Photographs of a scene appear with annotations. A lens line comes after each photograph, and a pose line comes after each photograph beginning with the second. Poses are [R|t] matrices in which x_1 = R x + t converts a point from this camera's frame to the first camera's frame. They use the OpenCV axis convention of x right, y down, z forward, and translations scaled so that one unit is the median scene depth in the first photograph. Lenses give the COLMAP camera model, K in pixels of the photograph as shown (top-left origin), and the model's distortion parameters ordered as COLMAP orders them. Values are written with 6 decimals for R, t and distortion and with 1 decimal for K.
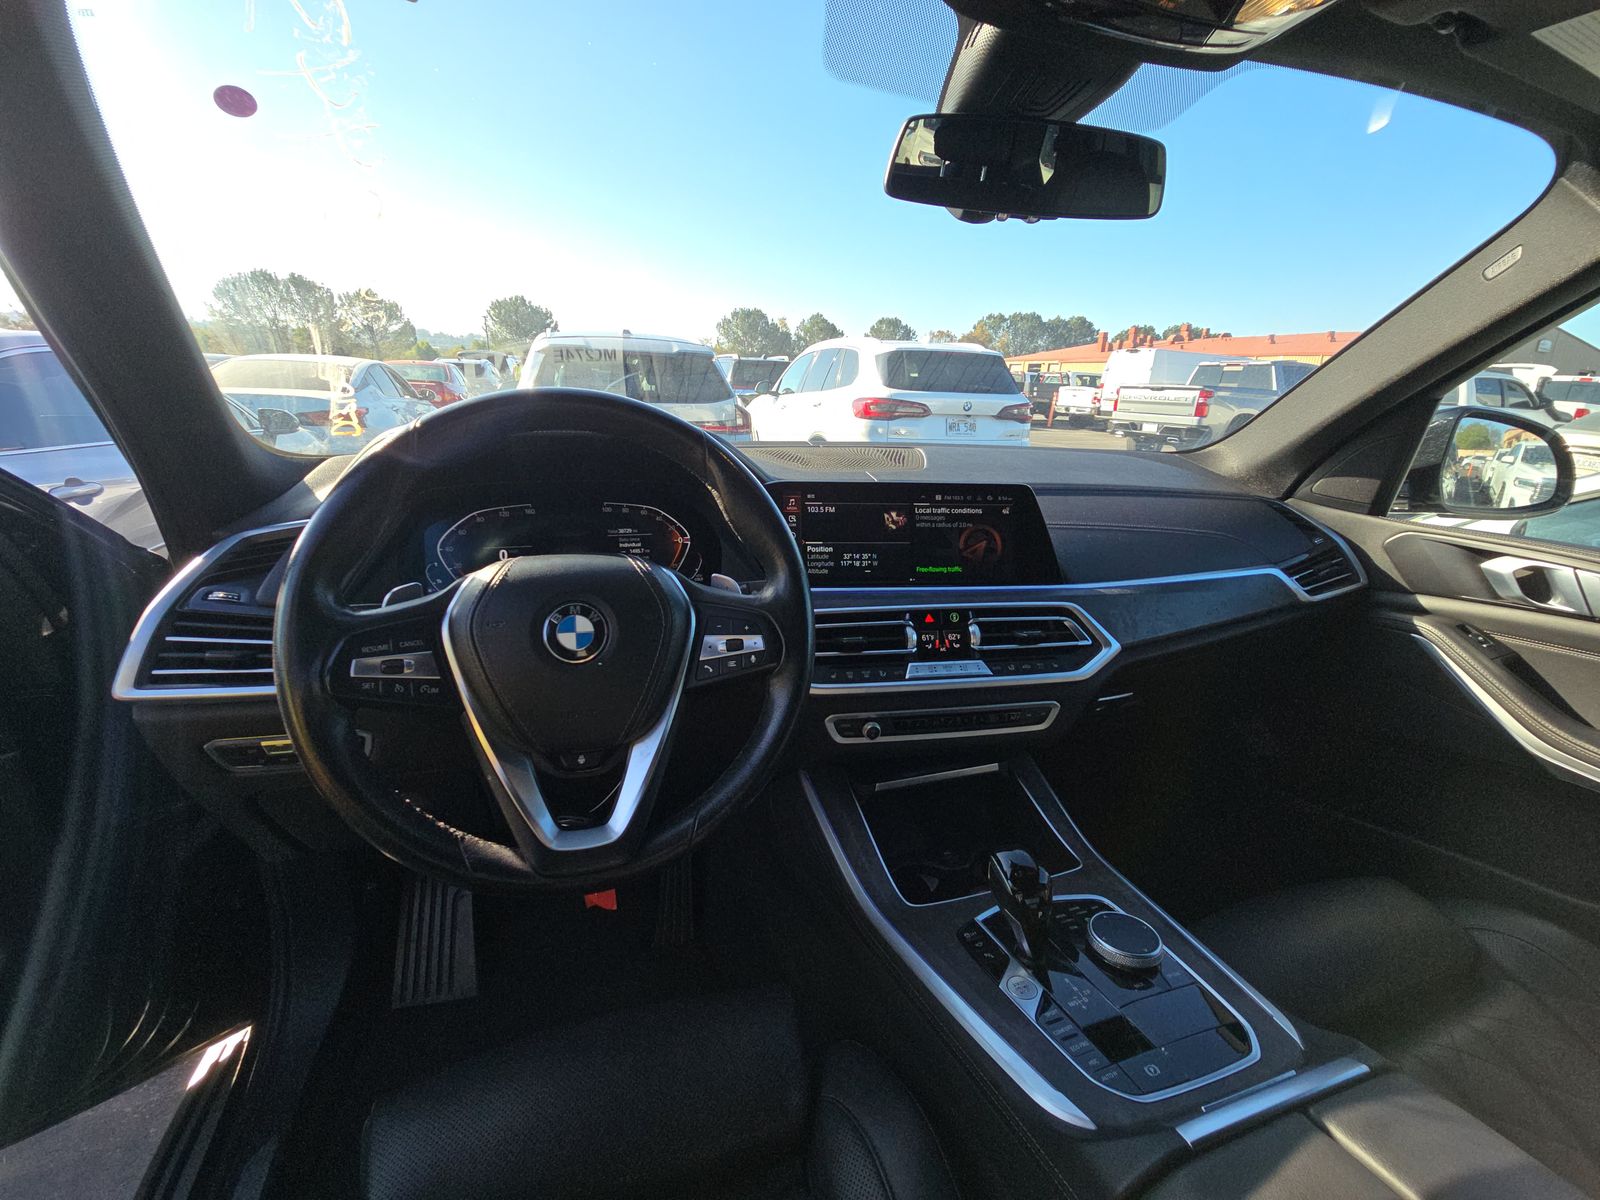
lens RADIAL K [[646.8, 0, 788.4], [0, 646.8, 595.3], [0, 0, 1]] dist [0.004732, -0.003129]
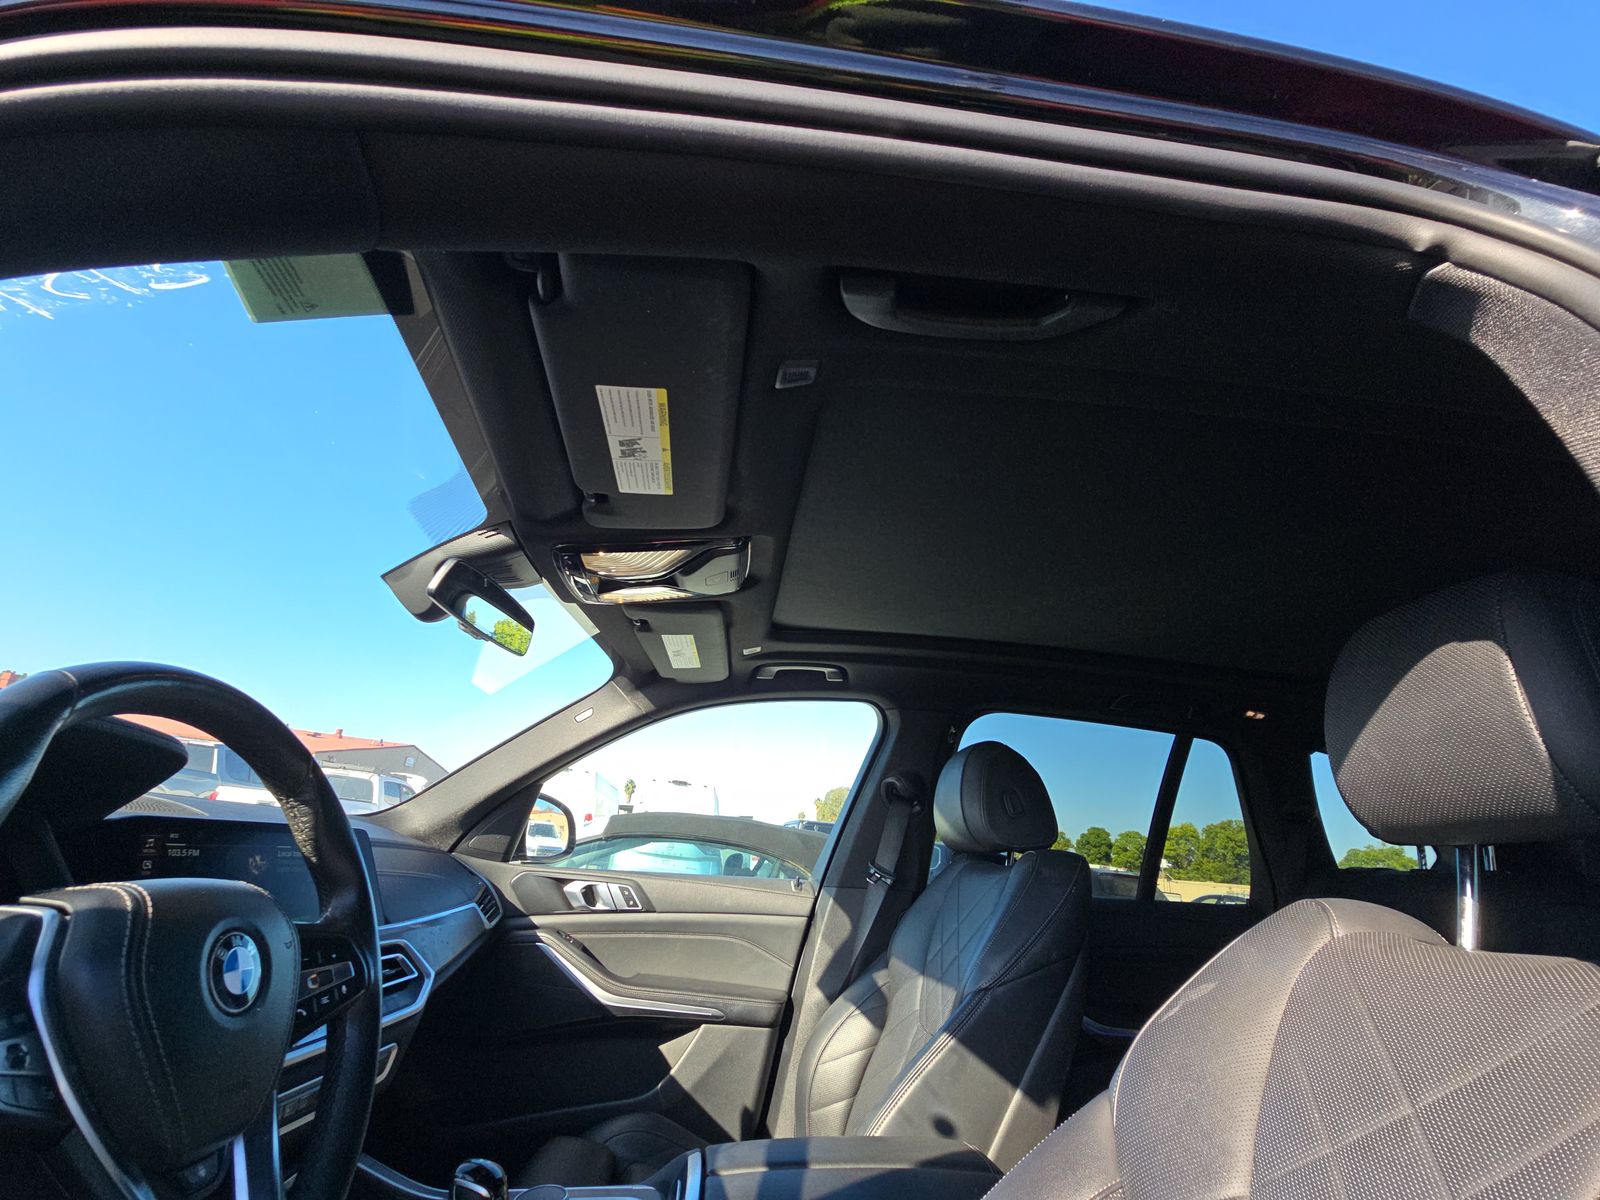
lens RADIAL K [[646.8, 0, 788.4], [0, 646.8, 595.3], [0, 0, 1]] dist [0.004732, -0.003129]
pose [[0.208103, 0.352492, 0.912383, -0.696727], [0.209546, 0.895080, -0.393602, 0.064458], [-0.955397, 0.273096, 0.112405, 0.083326]]
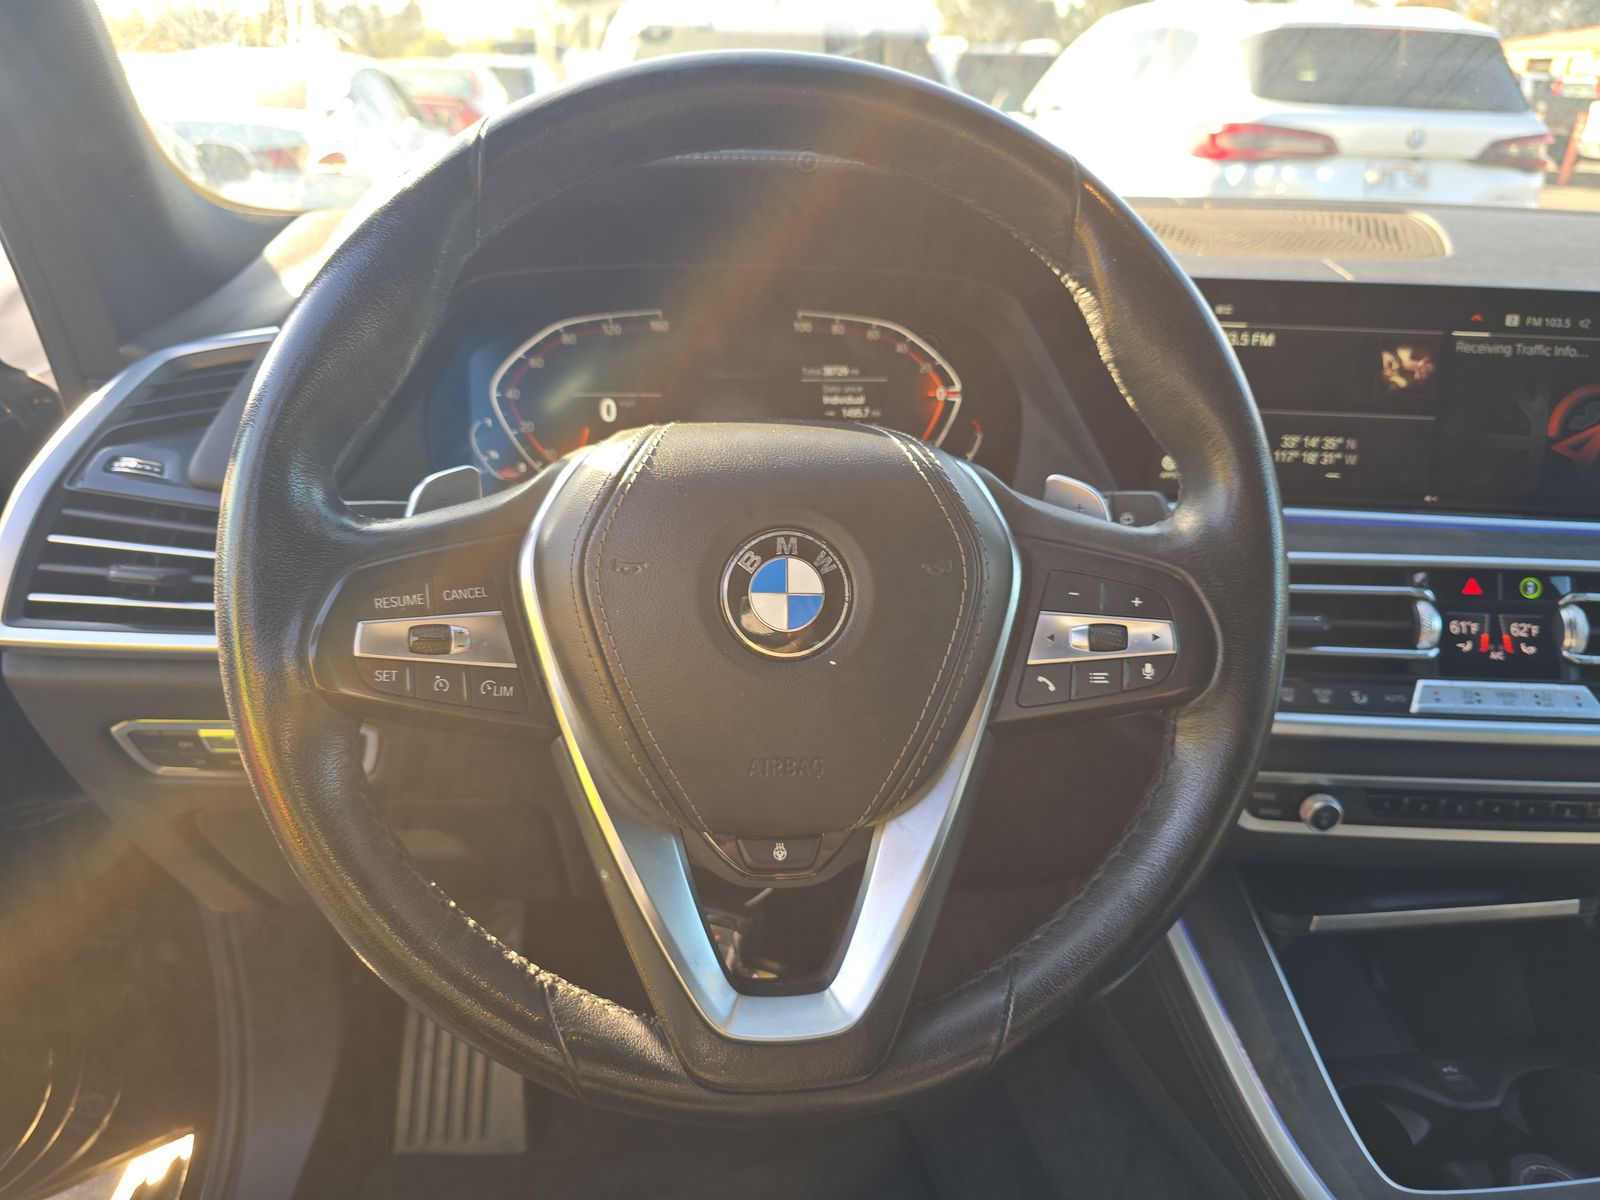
lens RADIAL K [[1093.5, 0, 800.0], [0, 1093.5, 600.0], [0, 0, 1]] dist [0.031239, -0.045894]
pose [[0.980584, 0.074876, -0.181242, -0.112390], [-0.054479, 0.991869, 0.115015, -0.019378], [0.188380, -0.102908, 0.976690, 0.144909]]
